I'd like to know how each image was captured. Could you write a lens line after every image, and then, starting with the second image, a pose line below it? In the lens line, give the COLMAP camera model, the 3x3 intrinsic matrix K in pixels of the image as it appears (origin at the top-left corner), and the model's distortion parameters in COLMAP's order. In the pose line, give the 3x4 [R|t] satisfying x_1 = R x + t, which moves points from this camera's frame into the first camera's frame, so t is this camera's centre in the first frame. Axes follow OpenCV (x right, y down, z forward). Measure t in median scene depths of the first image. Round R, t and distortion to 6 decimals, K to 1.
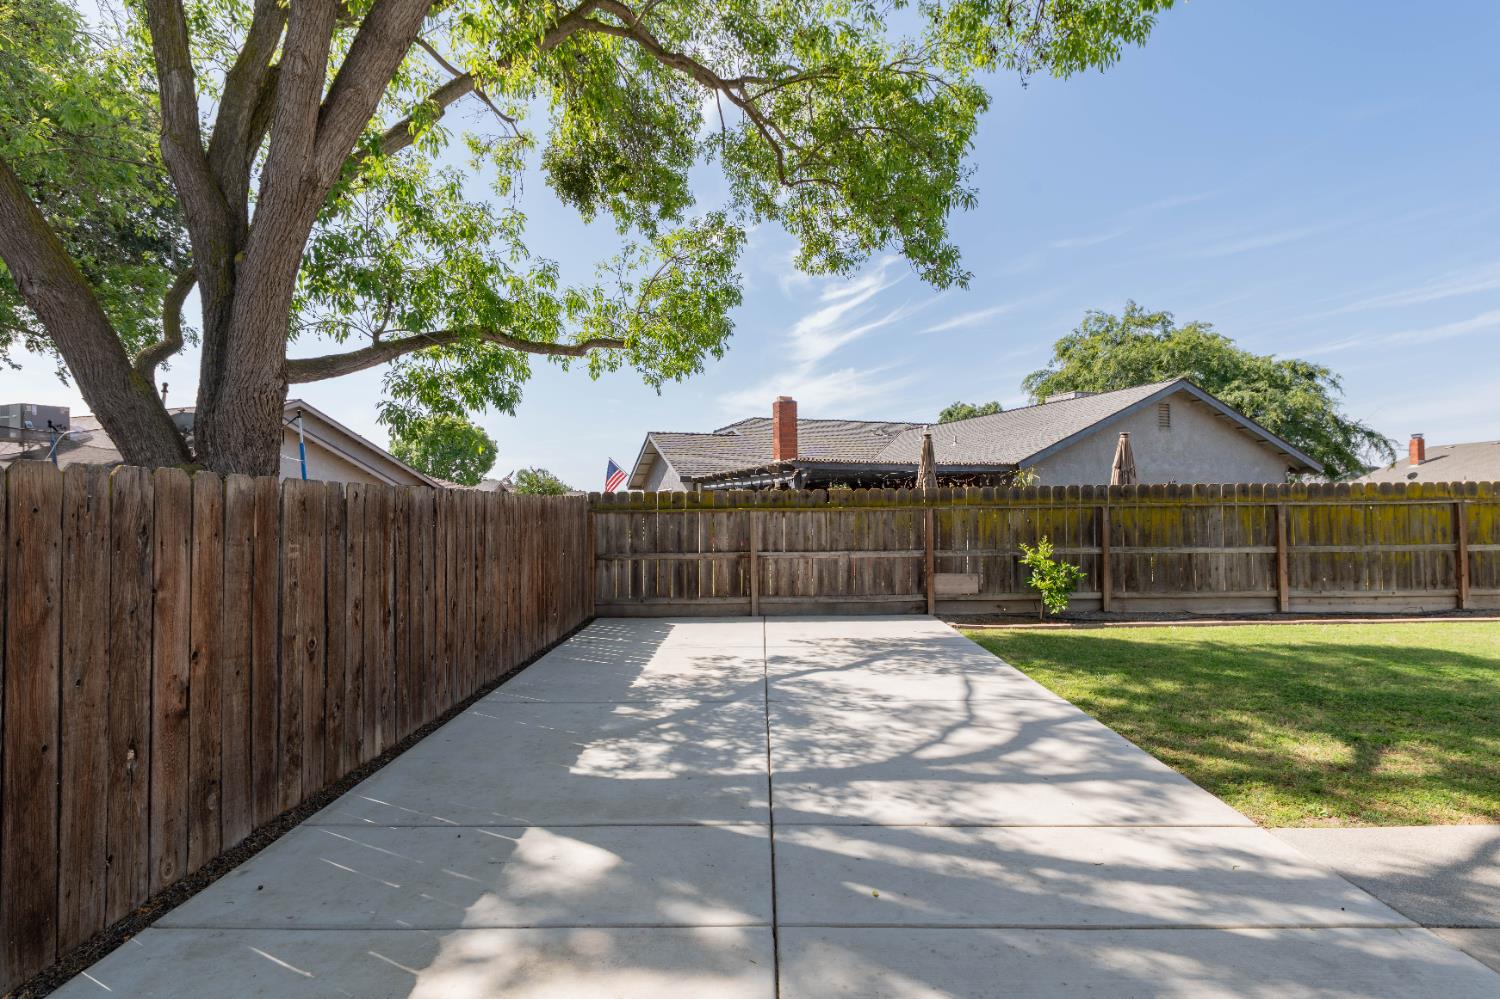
lens RADIAL K [[750.4, 0, 755.0], [0, 750.4, 495.8], [0, 0, 1]] dist [0.004373, -0.002684]
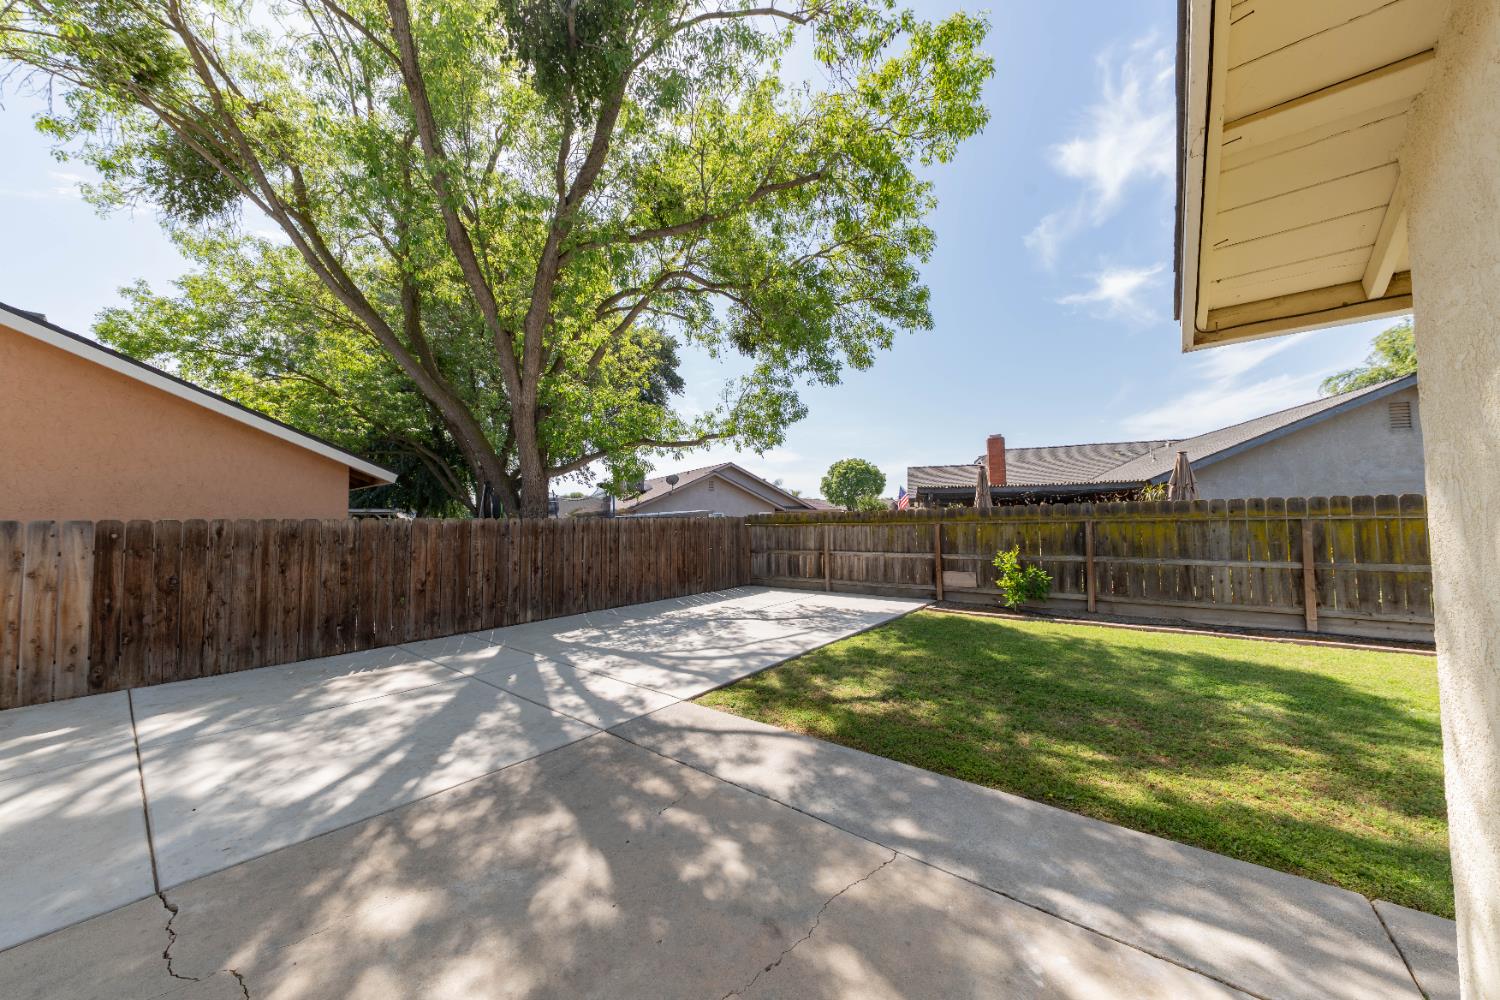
lens RADIAL K [[531.7, 0, 752.5], [0, 531.7, 499.7], [0, 0, 1]] dist [0.007413, -0.003462]
pose [[0.774593, -0.029548, -0.631769, 0.590120], [0.019214, 0.999546, -0.023191, -0.010574], [0.632168, 0.005825, 0.774810, 0.023475]]
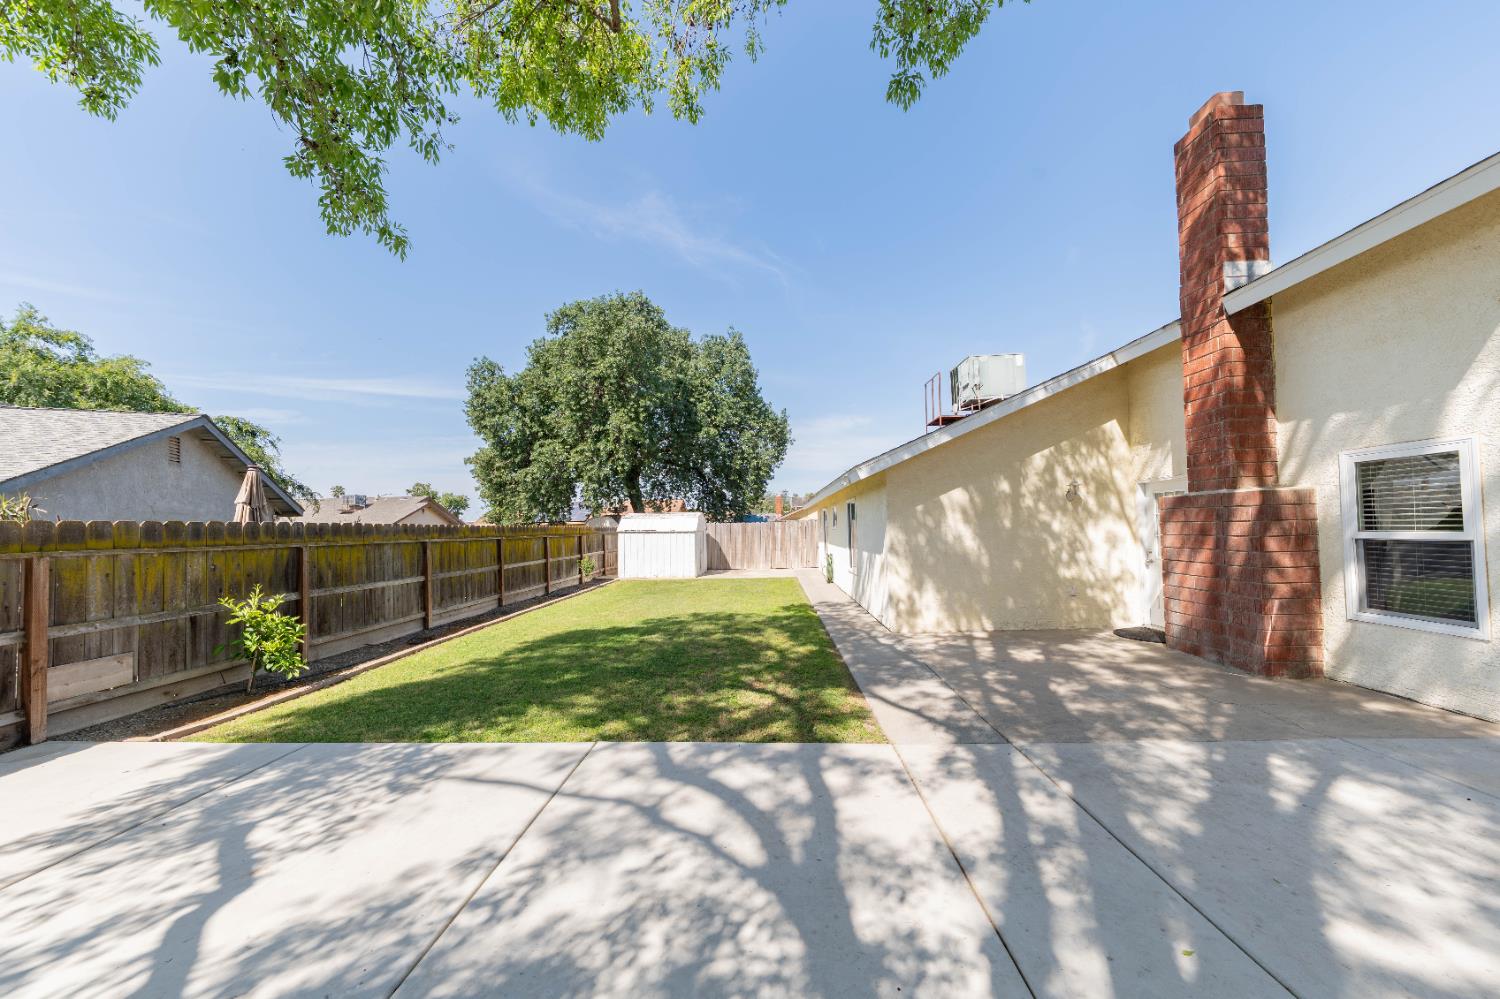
lens RADIAL K [[531.7, 0, 754.5], [0, 531.7, 506.9], [0, 0, 1]] dist [0.007413, -0.003462]
pose [[0.031516, 0.050862, 0.998208, -0.159200], [0.004696, 0.998686, -0.051034, 0.002723], [-0.999492, 0.006296, 0.031236, 0.442962]]
